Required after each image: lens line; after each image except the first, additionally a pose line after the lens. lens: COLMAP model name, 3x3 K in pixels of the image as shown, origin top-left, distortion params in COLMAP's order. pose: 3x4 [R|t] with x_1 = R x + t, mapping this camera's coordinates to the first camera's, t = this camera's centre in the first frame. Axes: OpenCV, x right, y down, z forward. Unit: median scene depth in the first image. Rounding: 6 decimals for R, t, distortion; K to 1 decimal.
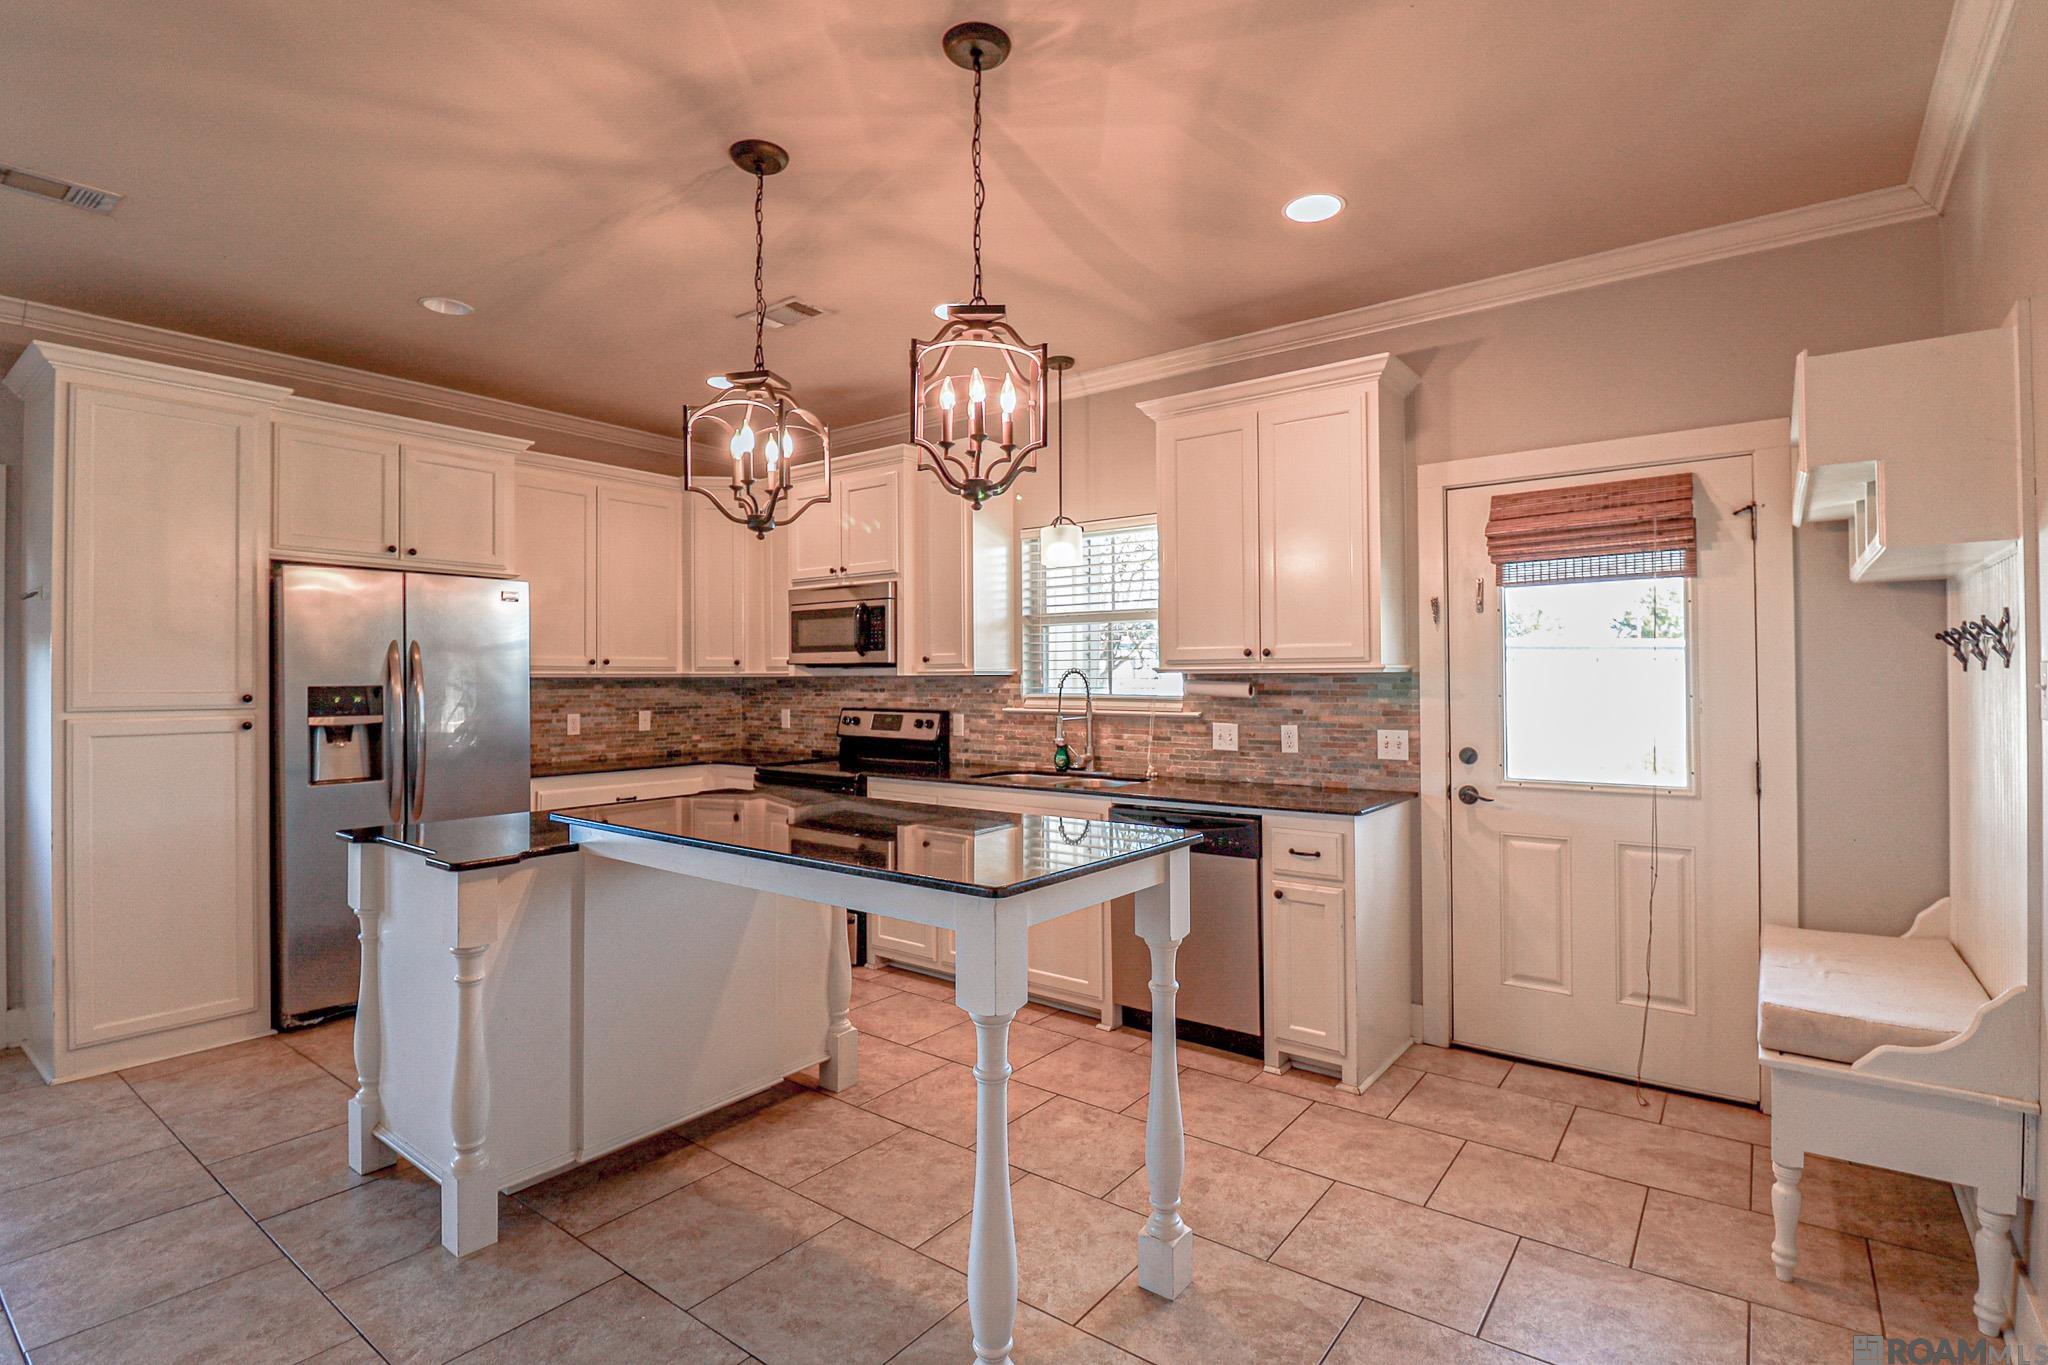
lens RADIAL K [[980.4, 0, 1028.0], [0, 980.4, 668.6], [0, 0, 1]] dist [-0.002389, -0.010246]
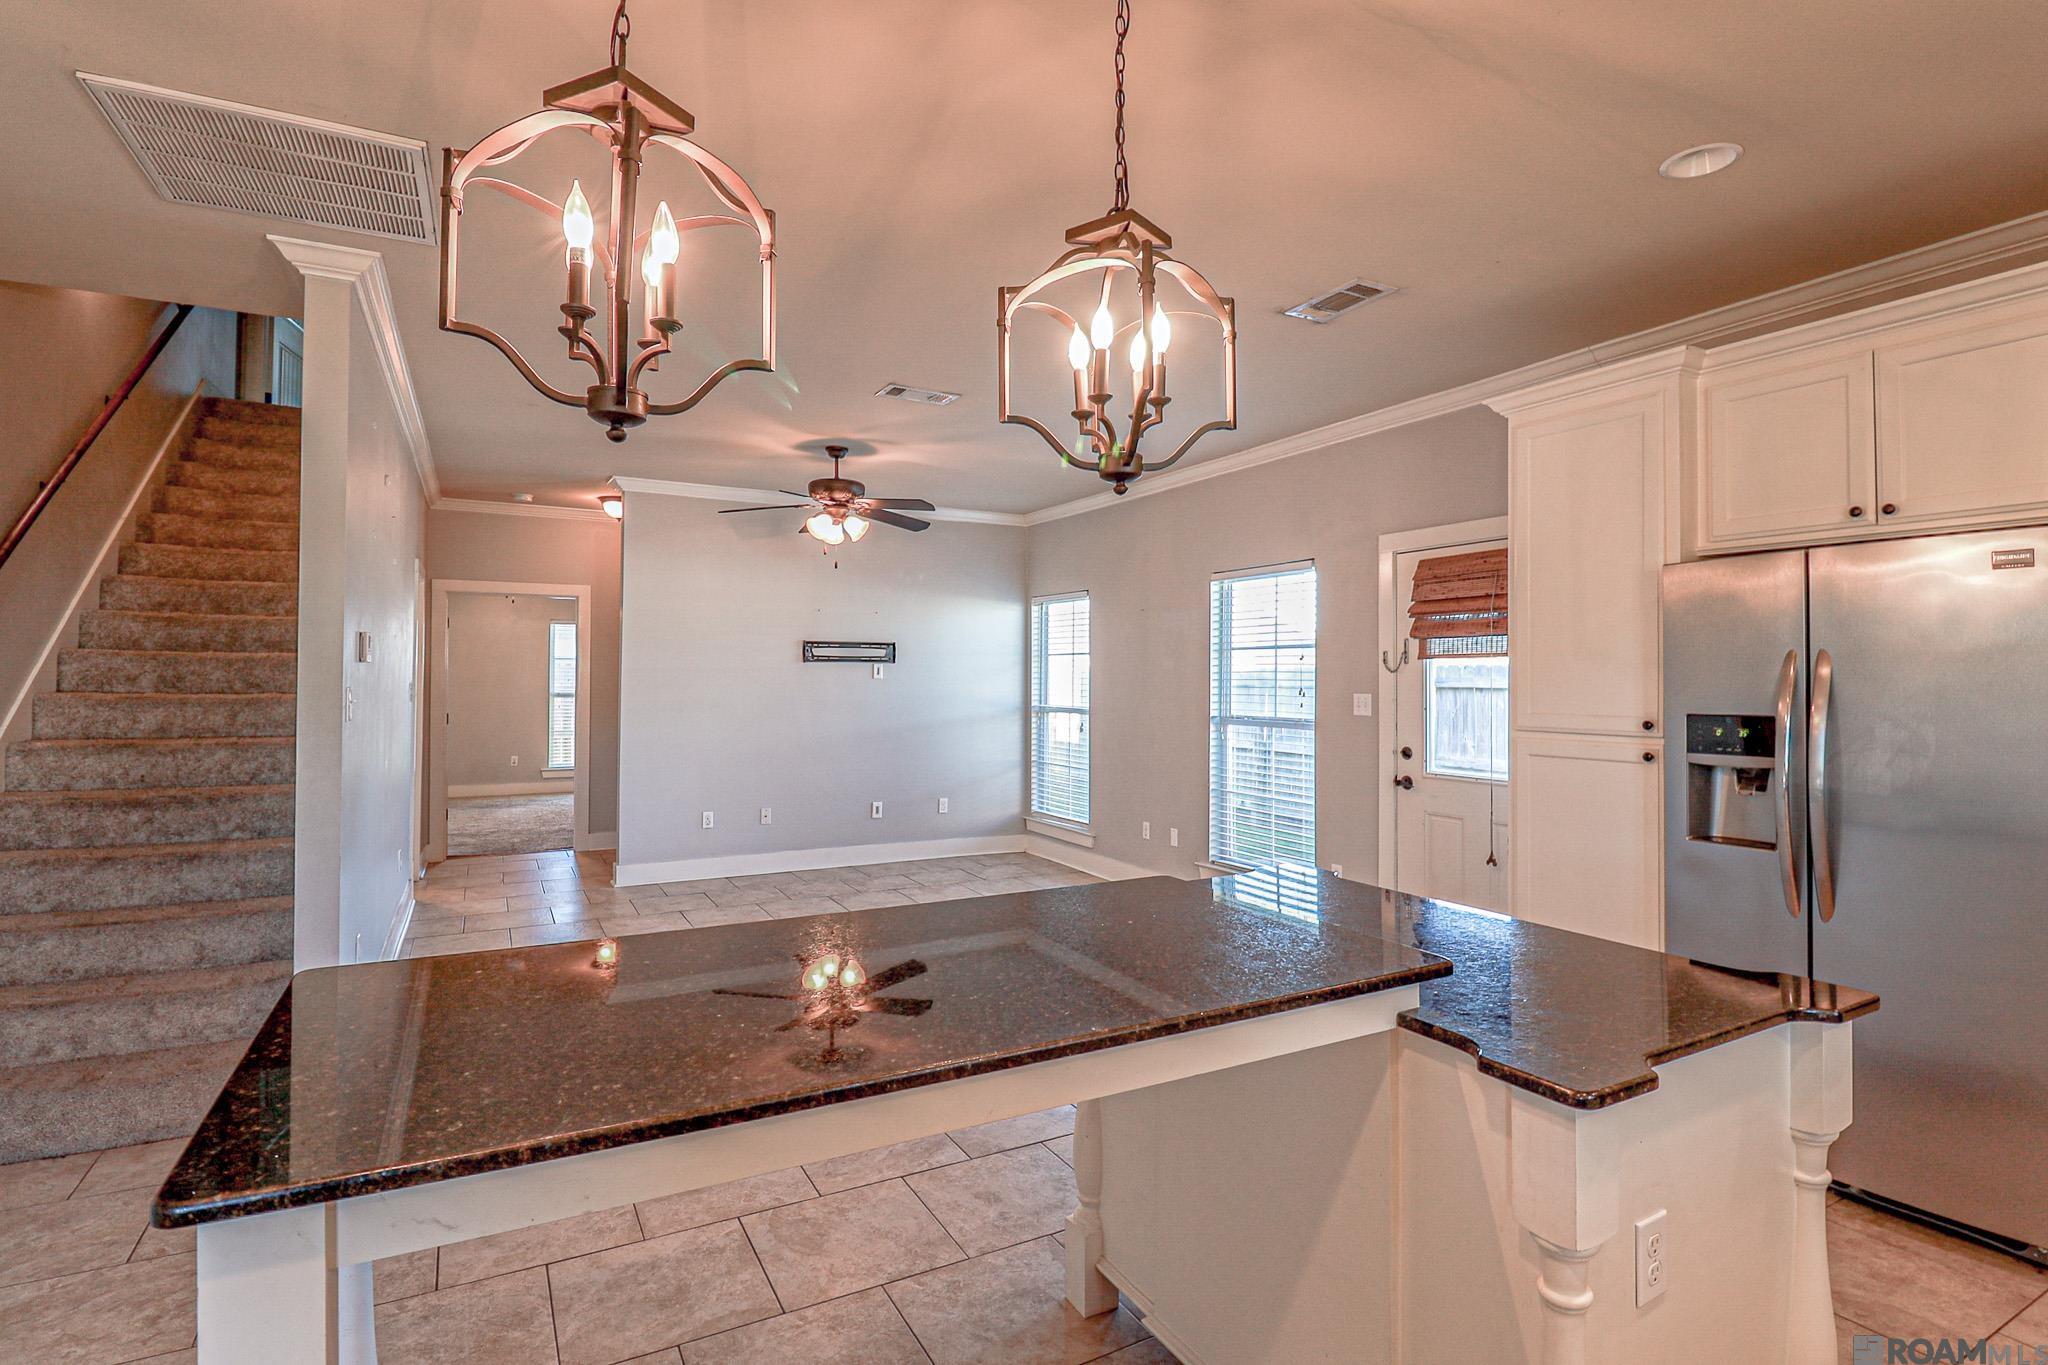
lens RADIAL K [[1006.2, 0, 1038.0], [0, 1006.2, 662.4], [0, 0, 1]] dist [0.000594, -0.010376]
pose [[-0.404016, -0.014244, -0.914641, 0.201007], [0.006949, 0.999802, -0.018640, -0.010539], [0.914726, -0.013886, -0.403837, 0.764818]]
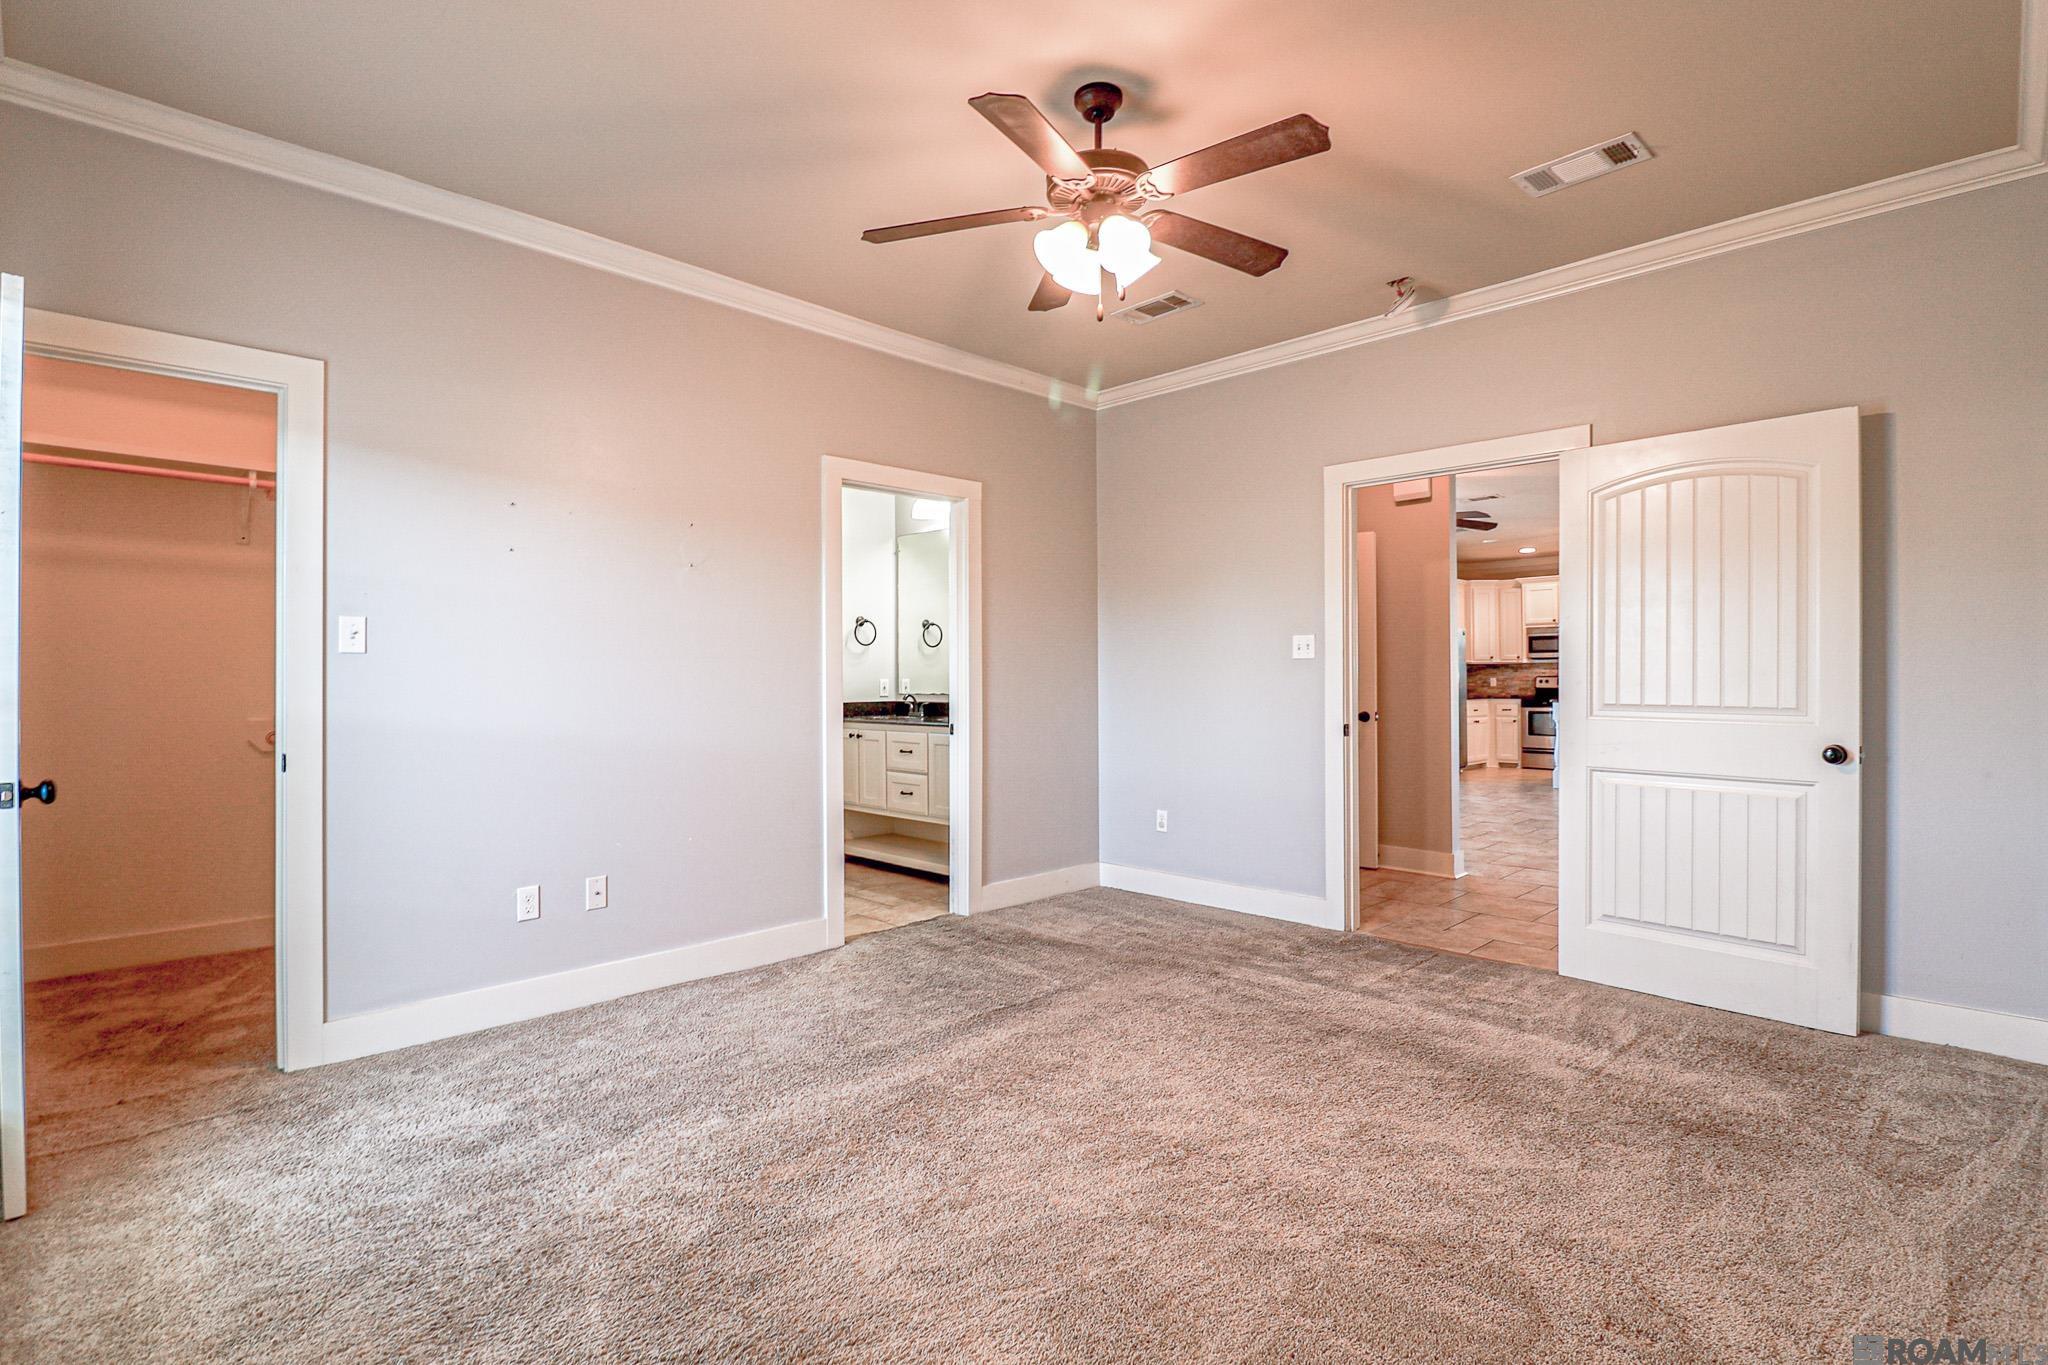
lens RADIAL K [[980.4, 0, 1026.0], [0, 980.4, 678.8], [0, 0, 1]] dist [-0.002389, -0.010246]
pose [[0.992745, -0.001837, -0.120227, -1.495634], [0.002878, 0.999960, 0.008482, 0.029688], [0.120207, -0.008767, 0.992710, -1.992306]]
